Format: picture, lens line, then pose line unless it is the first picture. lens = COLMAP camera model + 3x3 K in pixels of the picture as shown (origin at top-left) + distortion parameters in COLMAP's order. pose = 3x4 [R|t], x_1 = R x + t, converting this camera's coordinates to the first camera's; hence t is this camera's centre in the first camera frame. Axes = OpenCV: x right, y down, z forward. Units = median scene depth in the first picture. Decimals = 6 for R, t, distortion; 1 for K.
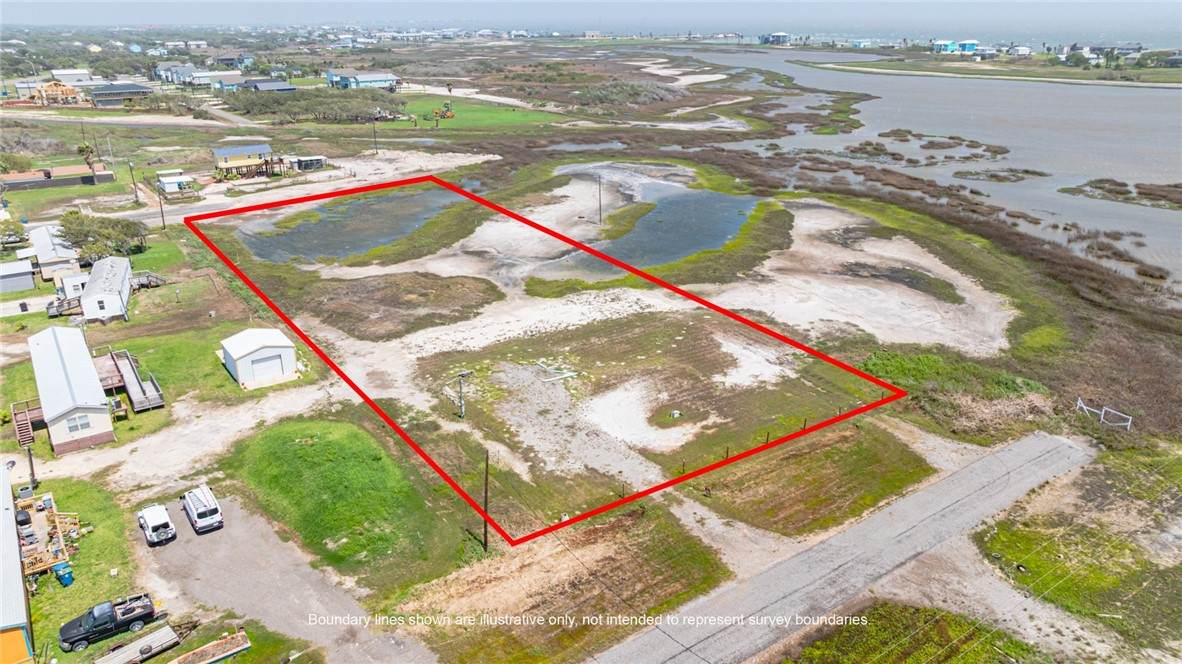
lens RADIAL K [[831.7, 0, 591.0], [0, 831.7, 332.0], [0, 0, 1]] dist [-0.021120, 0.003442]
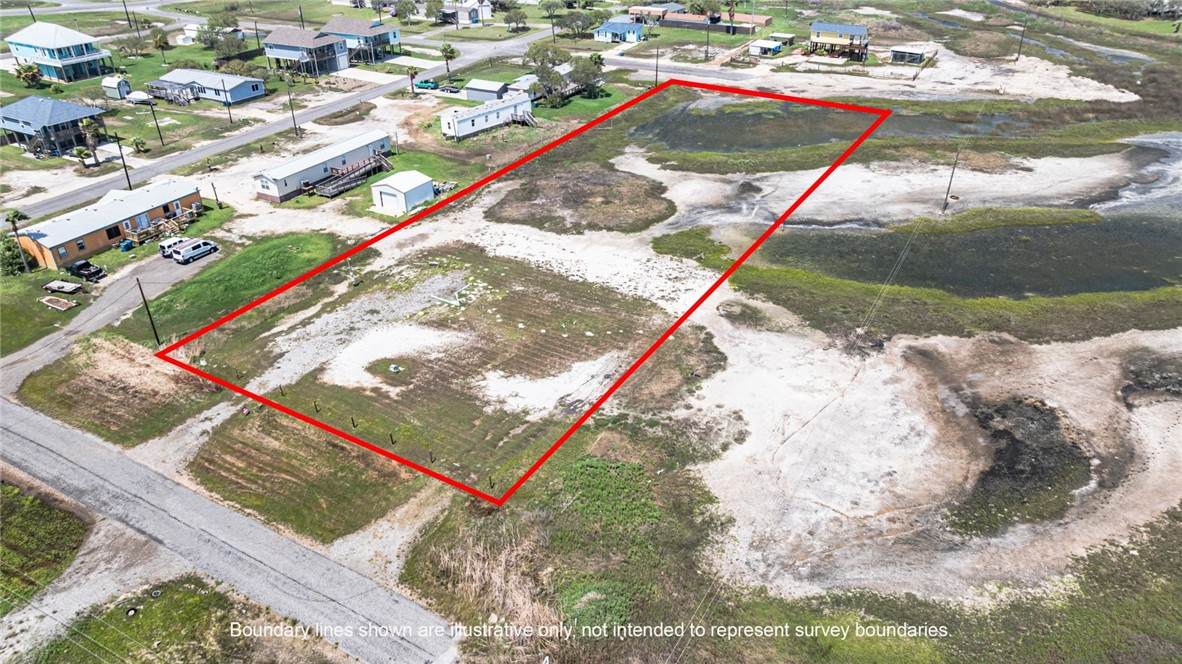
lens RADIAL K [[831.7, 0, 591.0], [0, 831.7, 332.0], [0, 0, 1]] dist [-0.021120, 0.003442]
pose [[0.427167, 0.460251, -0.778265, 0.737638], [-0.314900, 0.882589, 0.349106, -0.282267], [0.847565, 0.095949, 0.521946, 0.495932]]
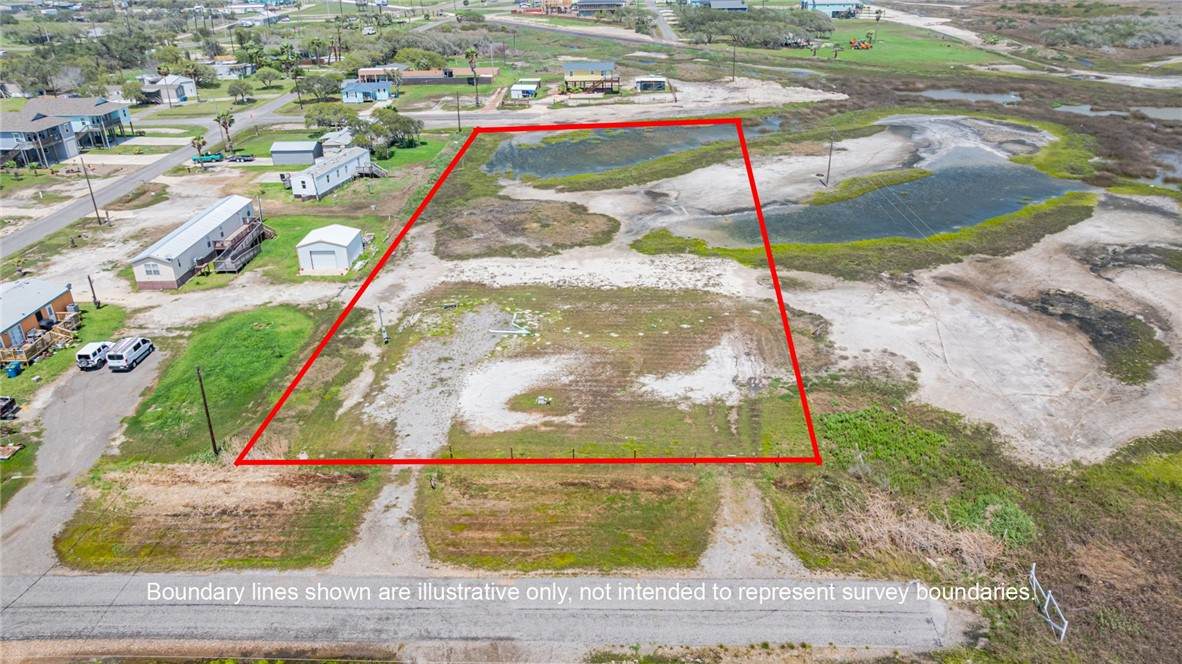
lens RADIAL K [[831.7, 0, 591.0], [0, 831.7, 332.0], [0, 0, 1]] dist [-0.021120, 0.003442]
pose [[0.804279, 0.250816, -0.538727, 0.456639], [-0.202954, 0.967989, 0.147673, -0.087196], [0.558521, -0.009433, 0.829437, 0.210605]]
